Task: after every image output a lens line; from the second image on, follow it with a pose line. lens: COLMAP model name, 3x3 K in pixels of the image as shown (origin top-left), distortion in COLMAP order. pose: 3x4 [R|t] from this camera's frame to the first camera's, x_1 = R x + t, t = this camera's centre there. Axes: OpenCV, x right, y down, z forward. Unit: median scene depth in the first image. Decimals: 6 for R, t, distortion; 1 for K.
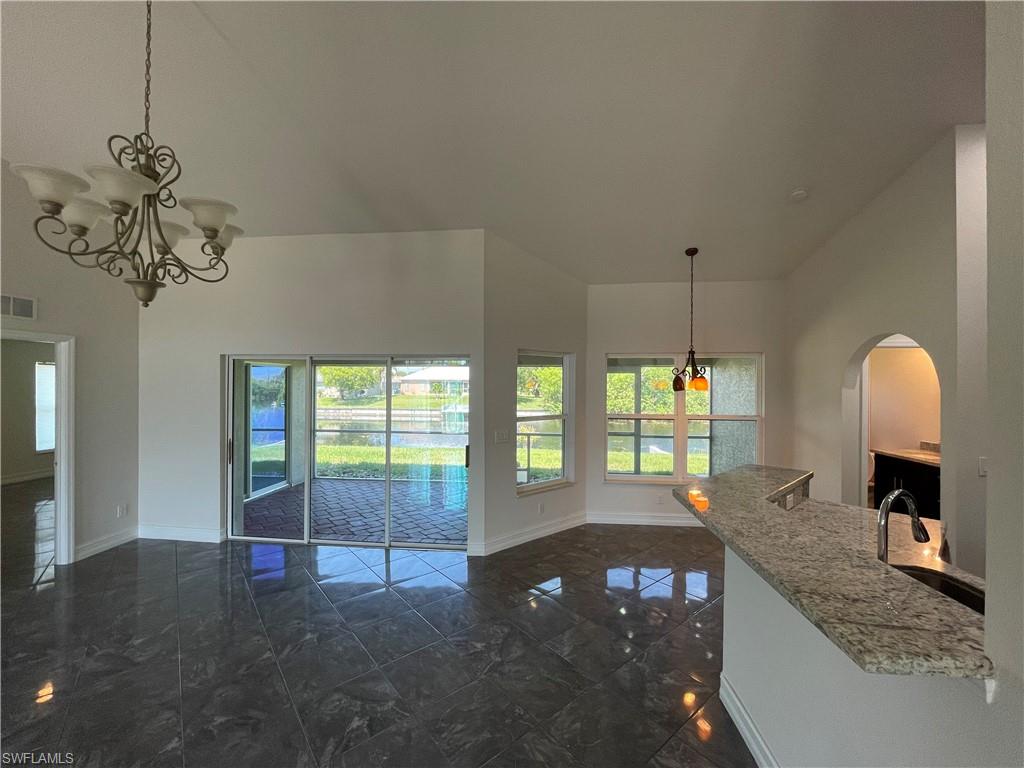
lens RADIAL K [[416.8, 0, 512.0], [0, 416.8, 382.0], [0, 0, 1]] dist [-0.003802, 0.000534]
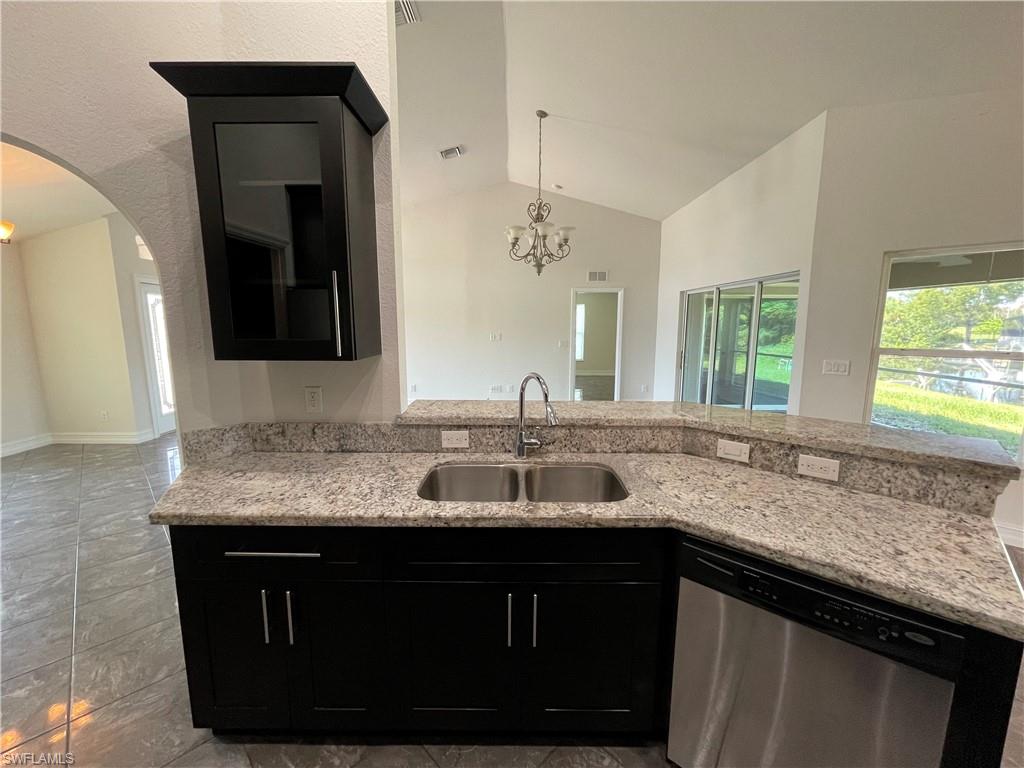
lens RADIAL K [[416.8, 0, 510.6], [0, 416.8, 381.5], [0, 0, 1]] dist [-0.003802, 0.000534]
pose [[0.093224, 0.136654, -0.986223, 0.754356], [0.004122, 0.990475, 0.137633, 0.044544], [0.995637, -0.016896, 0.091773, 0.299845]]
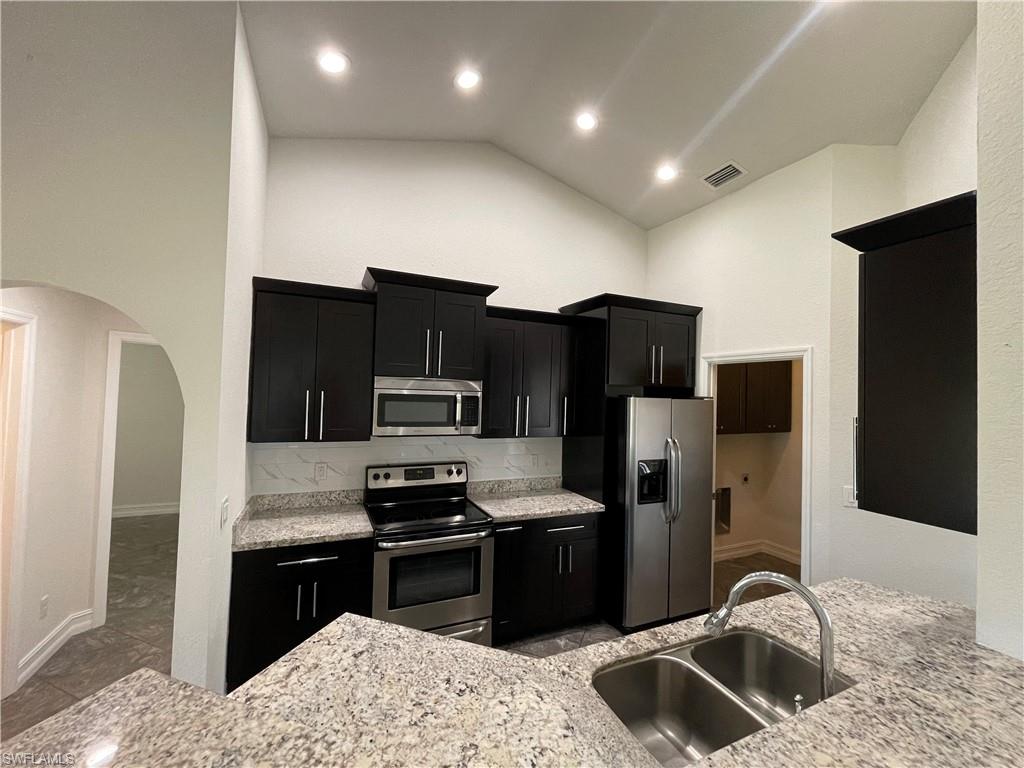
lens RADIAL K [[416.8, 0, 512.6], [0, 416.8, 382.5], [0, 0, 1]] dist [-0.003802, 0.000534]
pose [[-0.498245, -0.001747, 0.867035, 0.201758], [-0.038742, 0.999044, -0.020250, -0.012451], [-0.866170, -0.043680, -0.497836, 0.633991]]
